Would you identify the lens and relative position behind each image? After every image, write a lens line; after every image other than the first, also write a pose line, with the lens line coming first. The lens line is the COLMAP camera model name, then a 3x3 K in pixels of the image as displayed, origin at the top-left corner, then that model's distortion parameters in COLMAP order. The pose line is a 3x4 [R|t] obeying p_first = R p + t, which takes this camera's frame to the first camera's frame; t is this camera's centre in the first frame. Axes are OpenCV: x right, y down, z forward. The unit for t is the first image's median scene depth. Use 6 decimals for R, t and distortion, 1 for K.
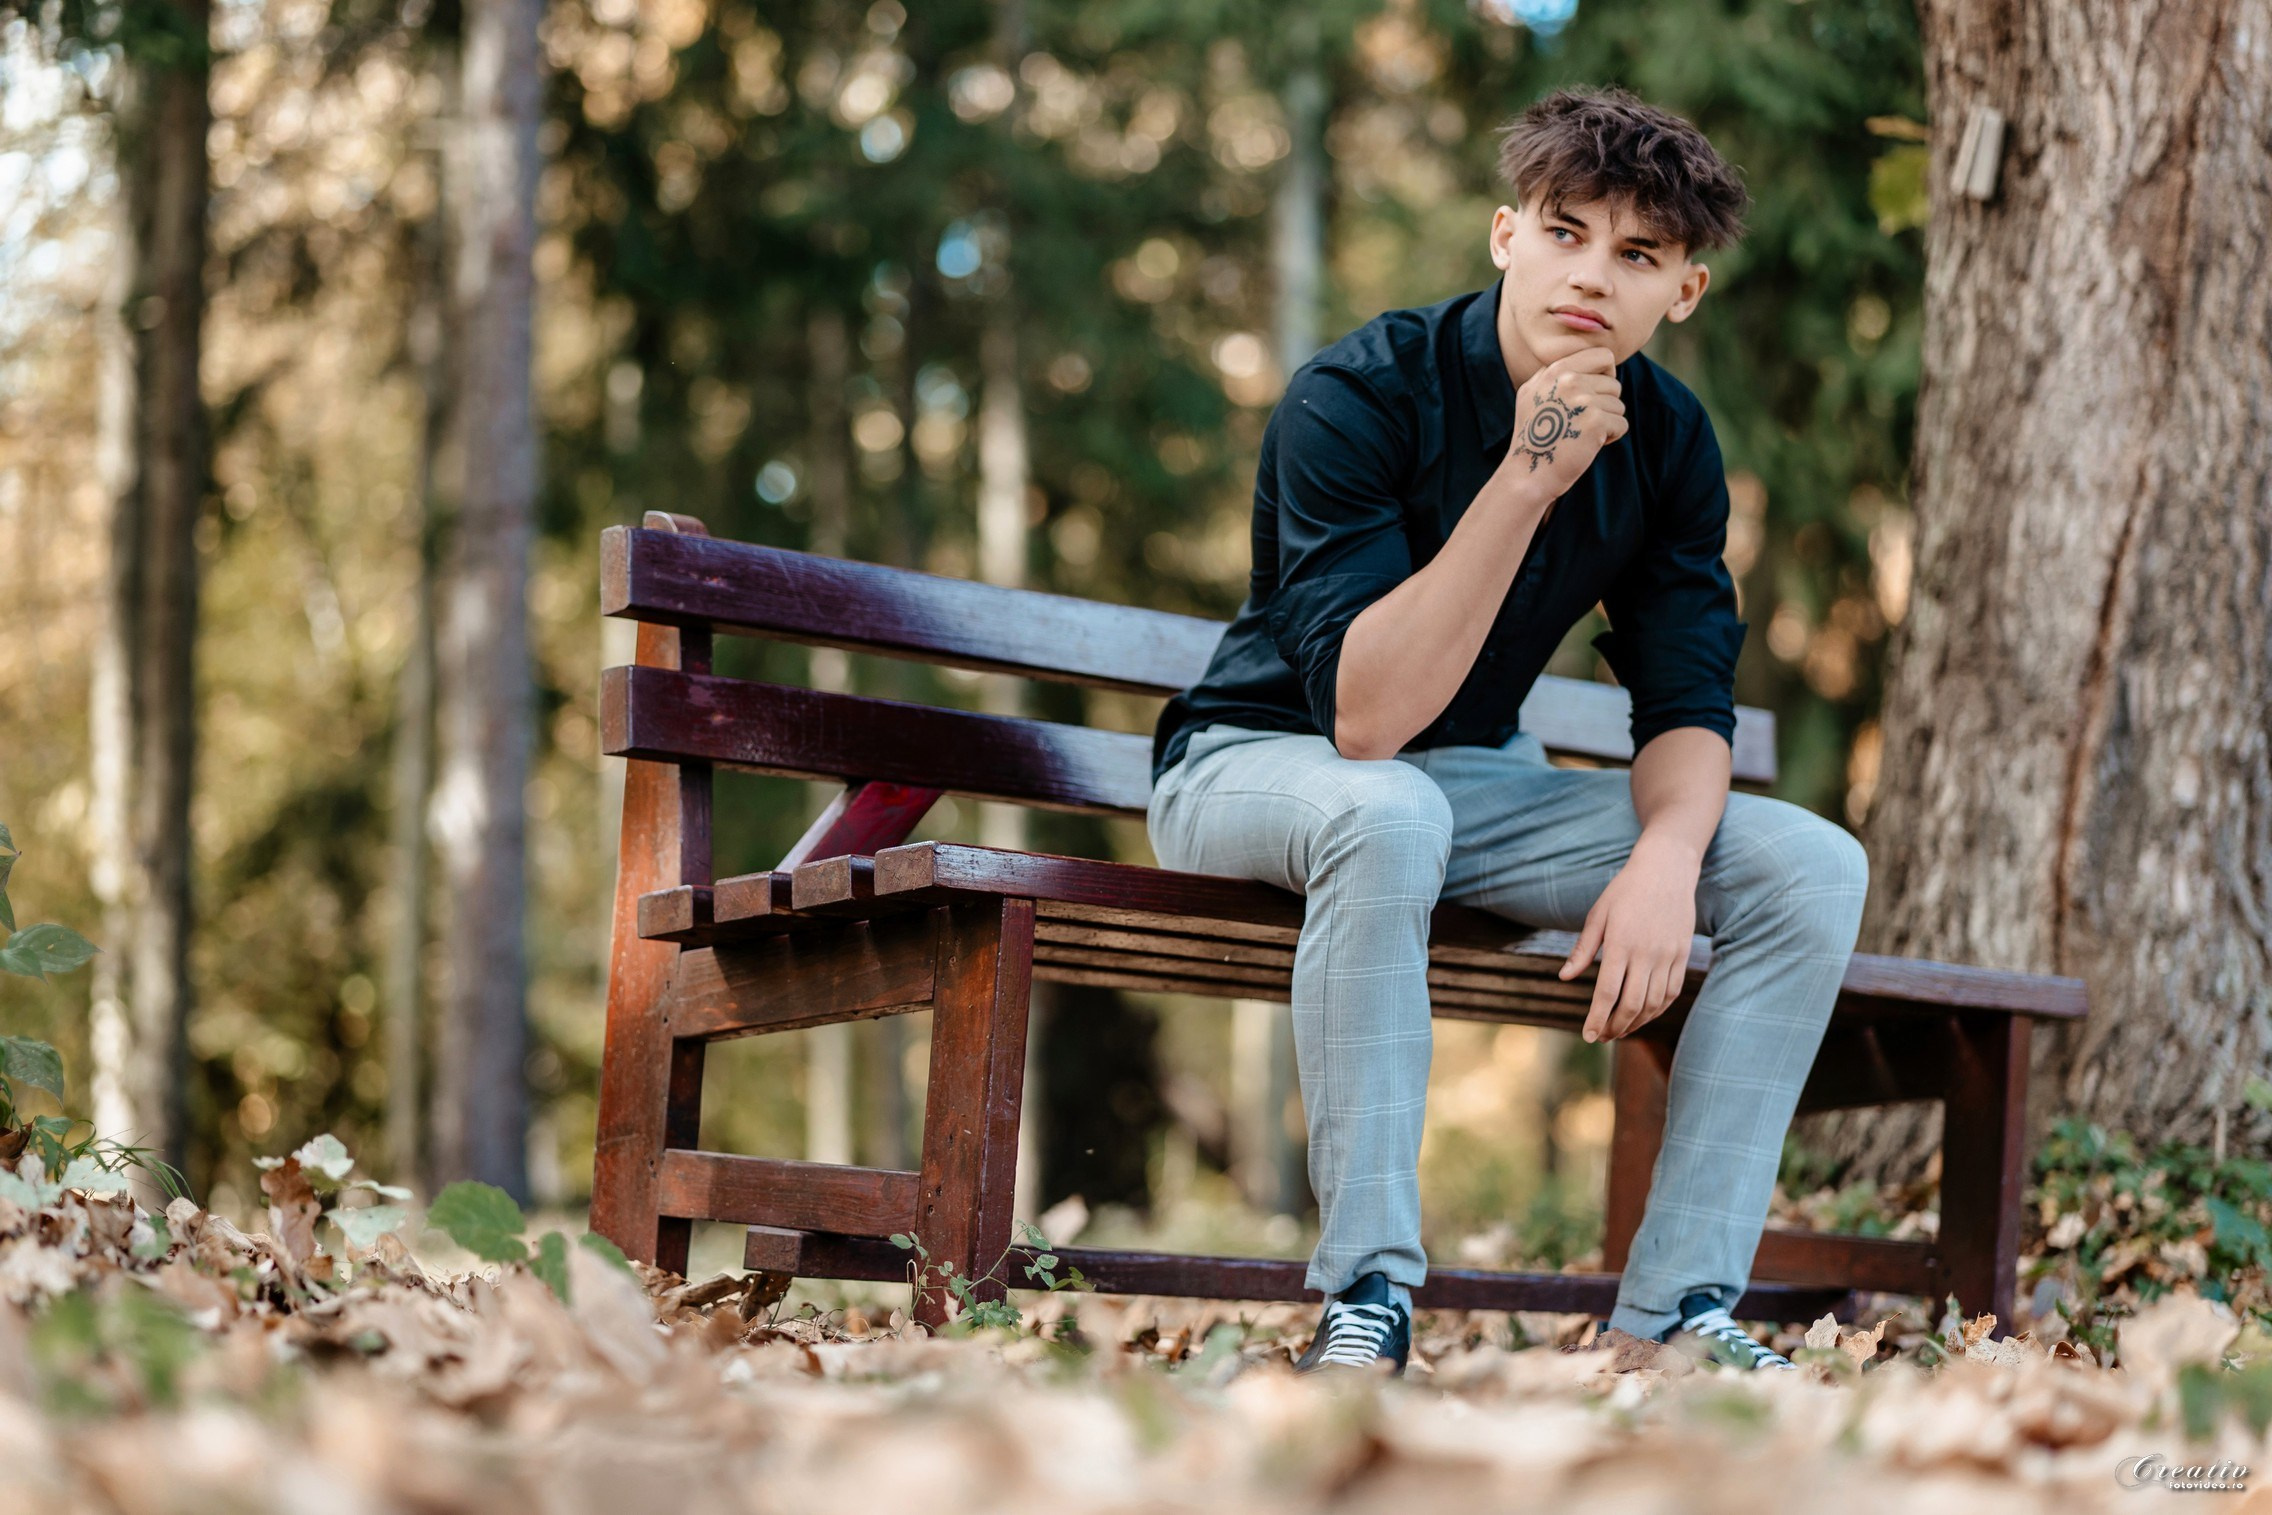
lens RADIAL K [[5053.7, 0, 1131.6], [0, 5053.7, 756.3], [0, 0, 1]] dist [-0.096807, 0.000000]
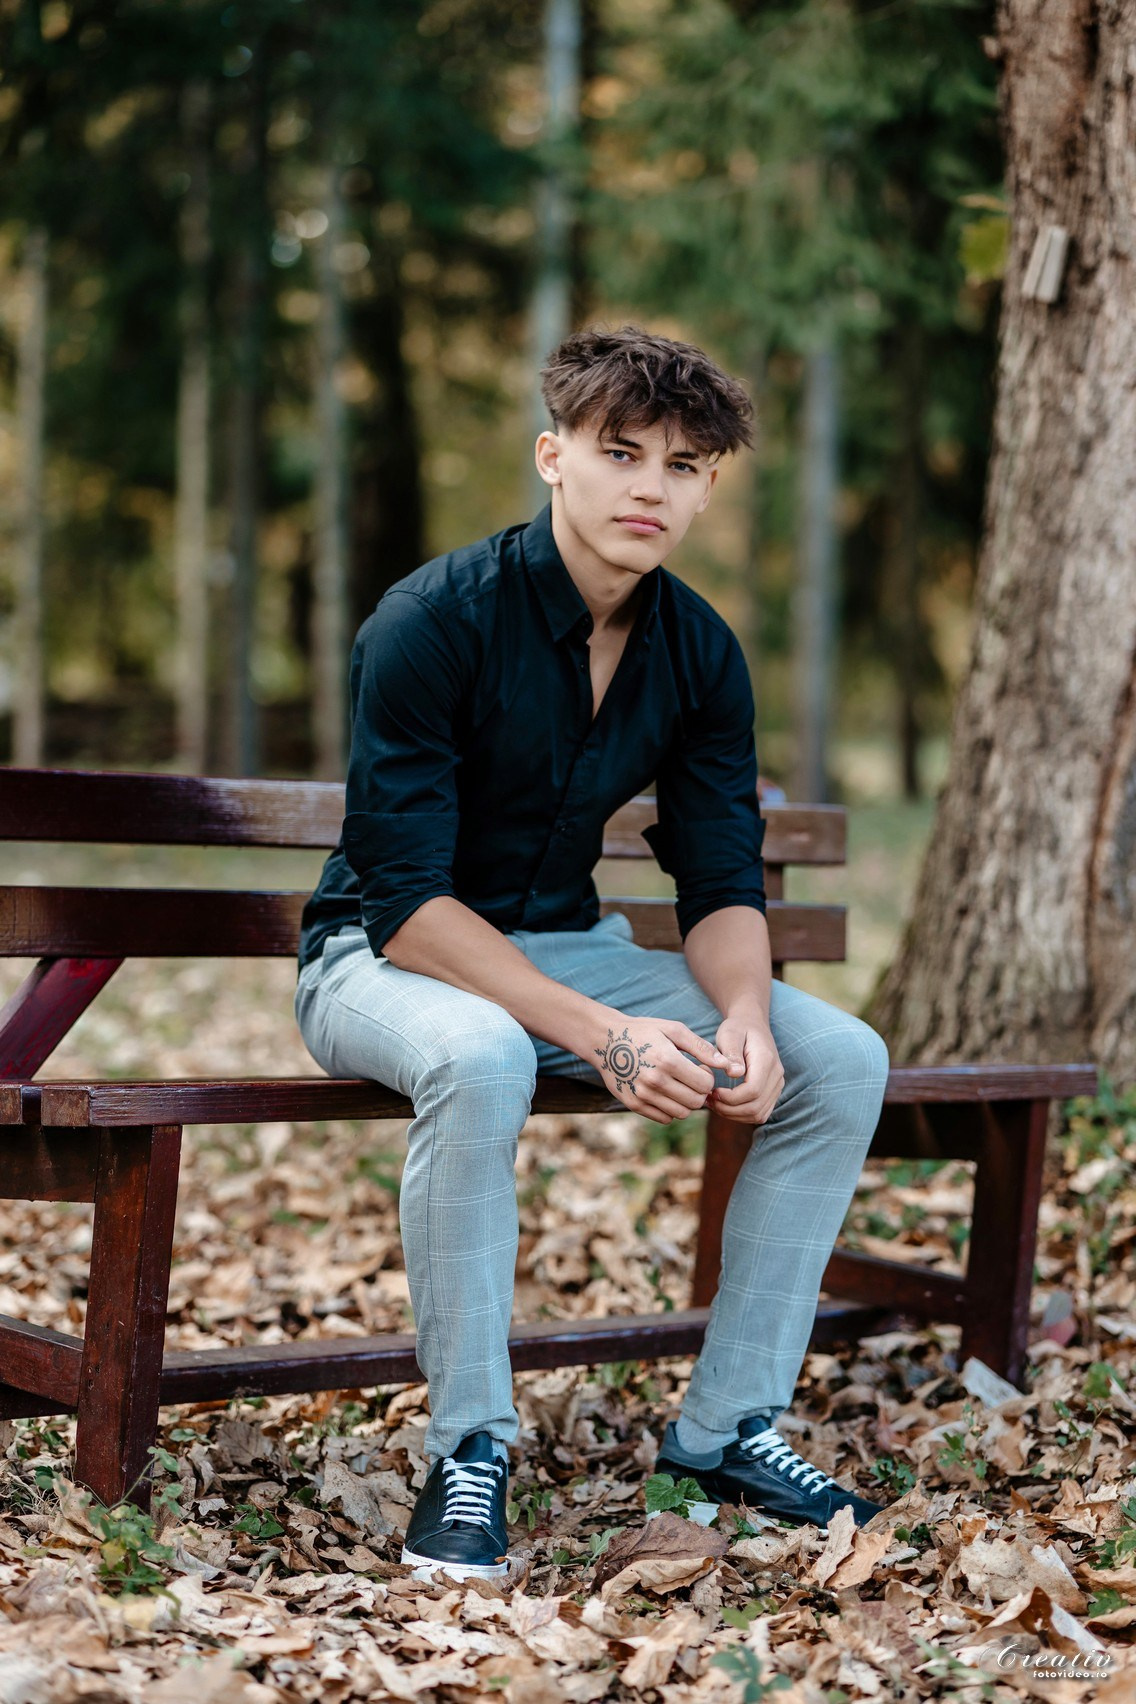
lens RADIAL K [[3790.3, 0, 572.4], [0, 3790.3, 853.4], [0, 0, 1]] dist [-0.096807, 0.000000]
pose [[0.999445, 0.010867, 0.031479, 0.029331], [-0.015257, 0.989641, 0.142753, -0.108258], [-0.029602, -0.143154, 0.989258, 0.096702]]
